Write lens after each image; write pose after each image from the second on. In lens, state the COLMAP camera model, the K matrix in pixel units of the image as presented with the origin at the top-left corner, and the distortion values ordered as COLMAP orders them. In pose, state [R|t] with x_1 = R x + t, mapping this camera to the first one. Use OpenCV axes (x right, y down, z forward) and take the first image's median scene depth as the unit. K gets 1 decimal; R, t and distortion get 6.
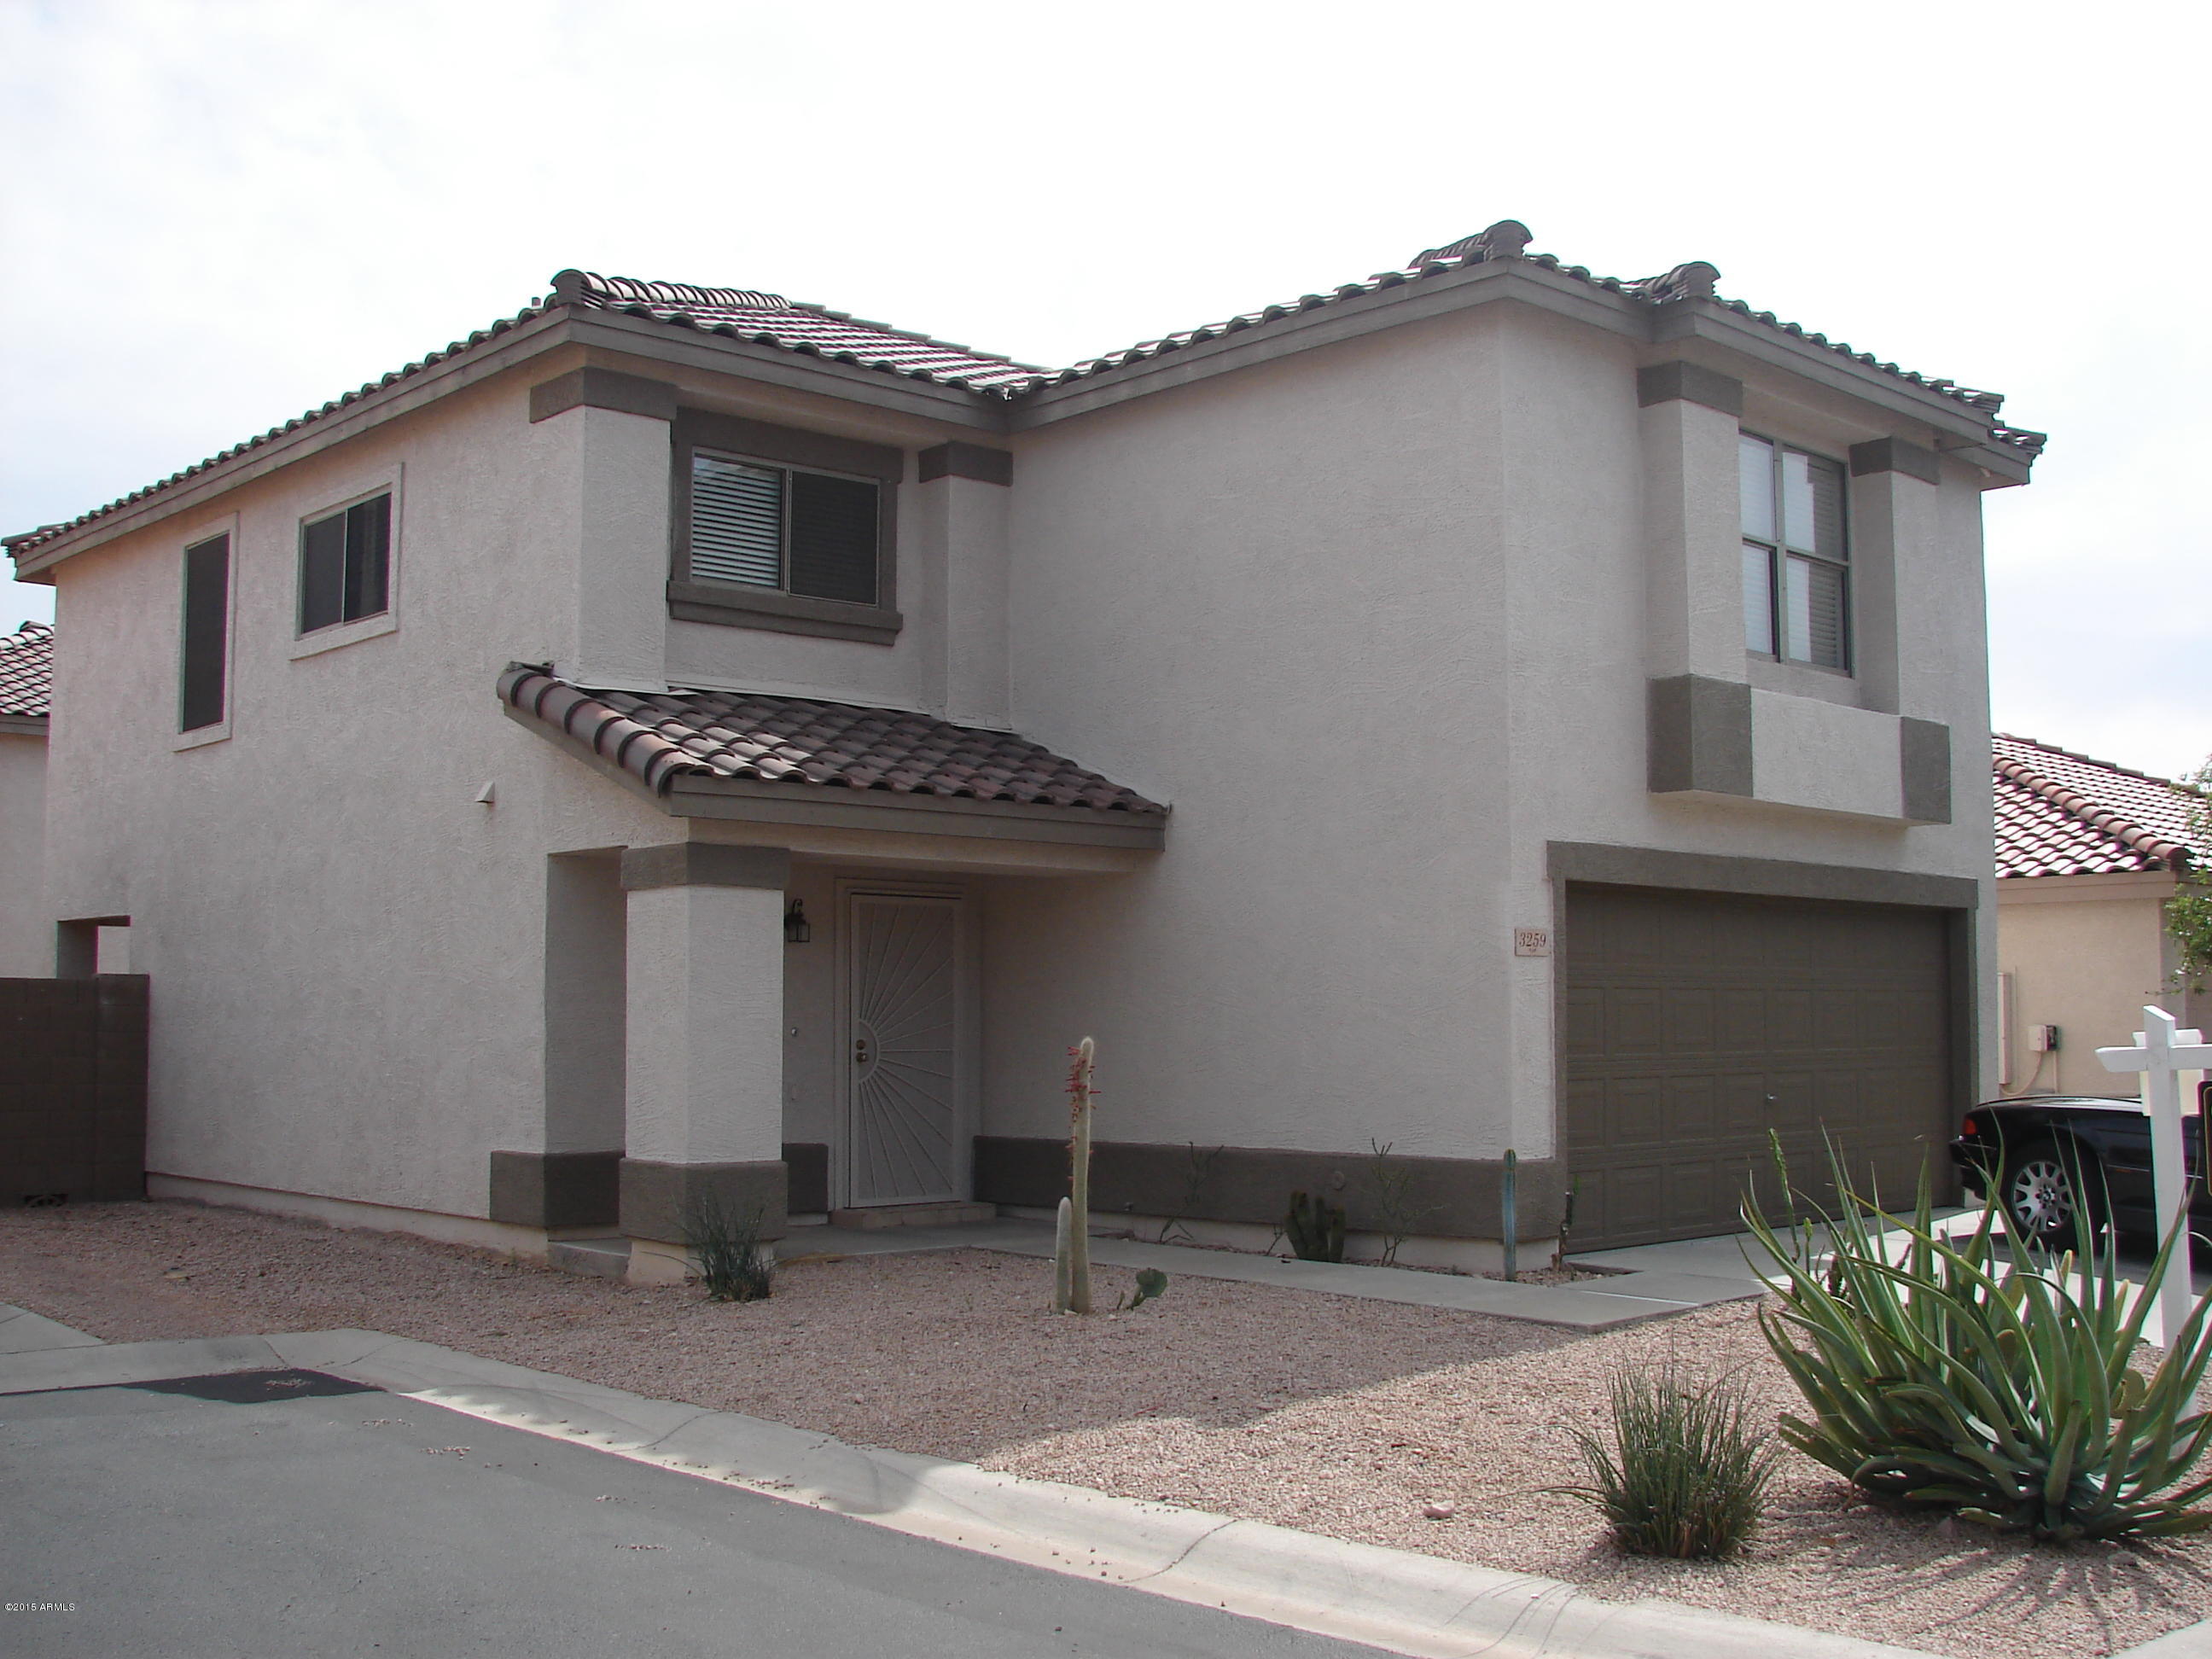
lens RADIAL K [[2402.2, 0, 1127.2], [0, 2402.2, 847.5], [0, 0, 1]] dist [-0.211363, 0.277329]
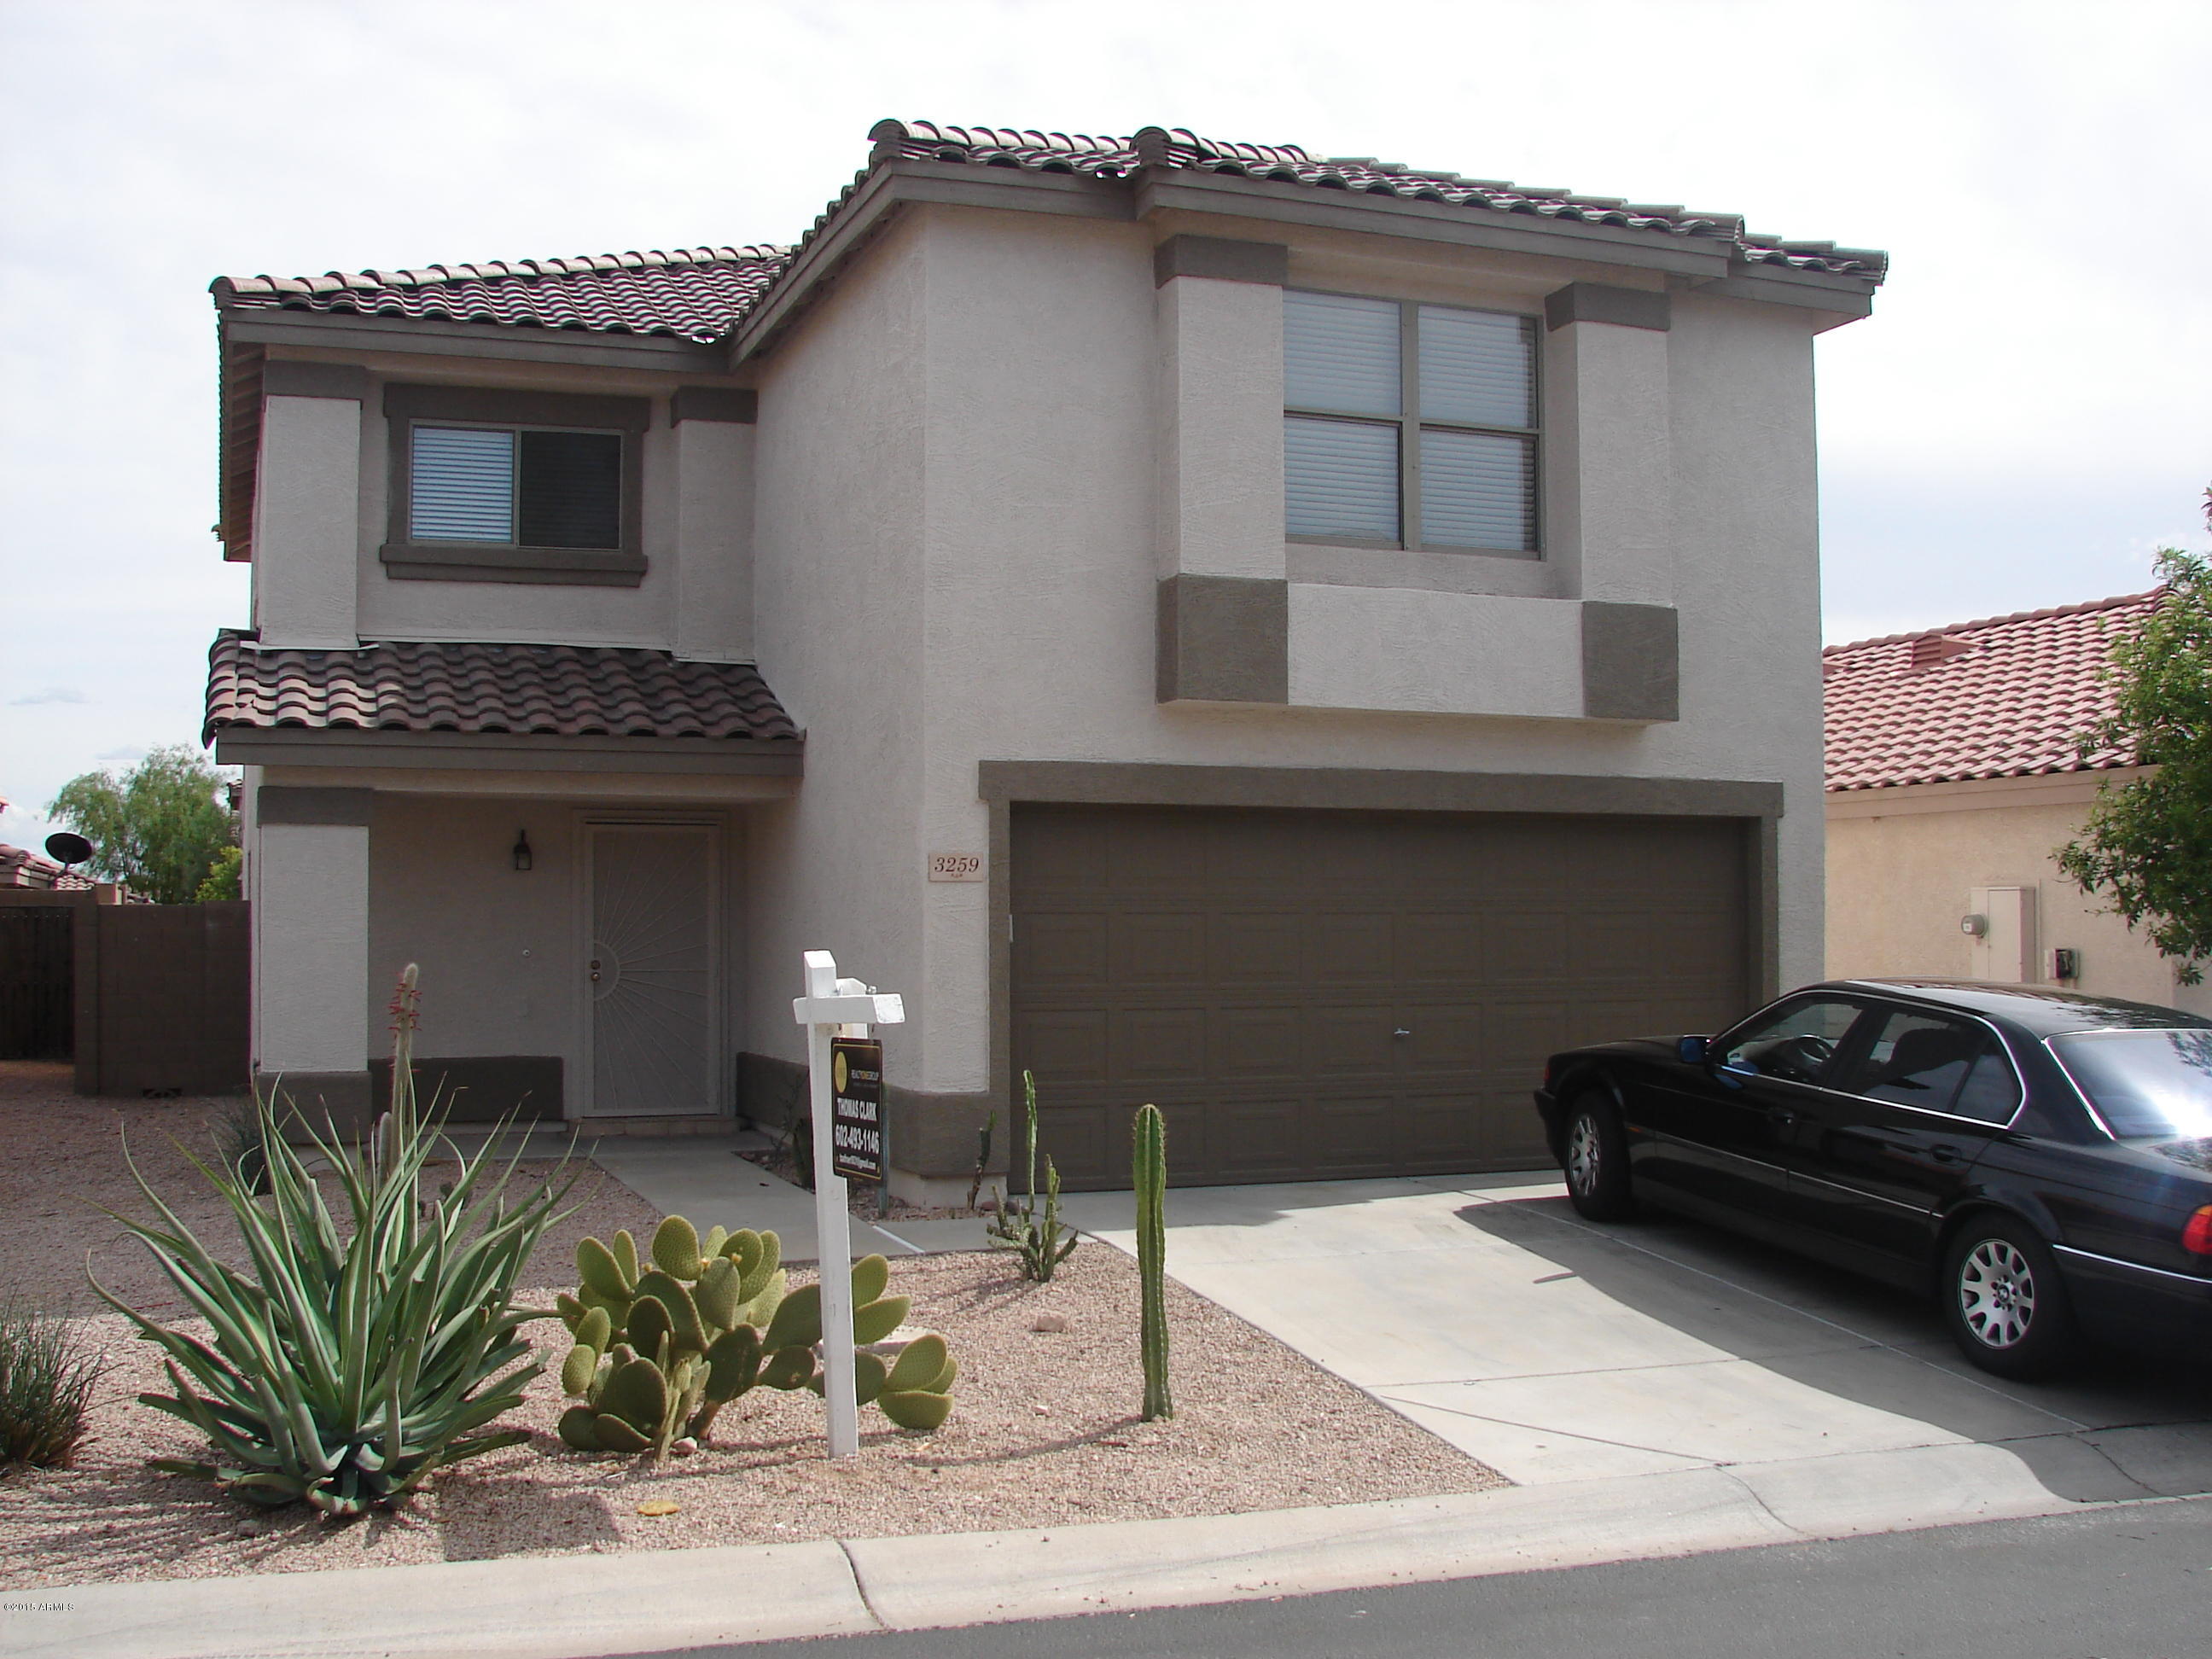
lens RADIAL K [[2343.8, 0, 1106.0], [0, 2343.8, 829.5], [0, 0, 1]] dist [-0.154026, 0.011423]
pose [[0.929325, -0.018170, -0.368817, 0.498492], [0.031182, 0.999083, 0.029349, -0.001180], [0.367945, -0.038775, 0.929039, 0.126588]]
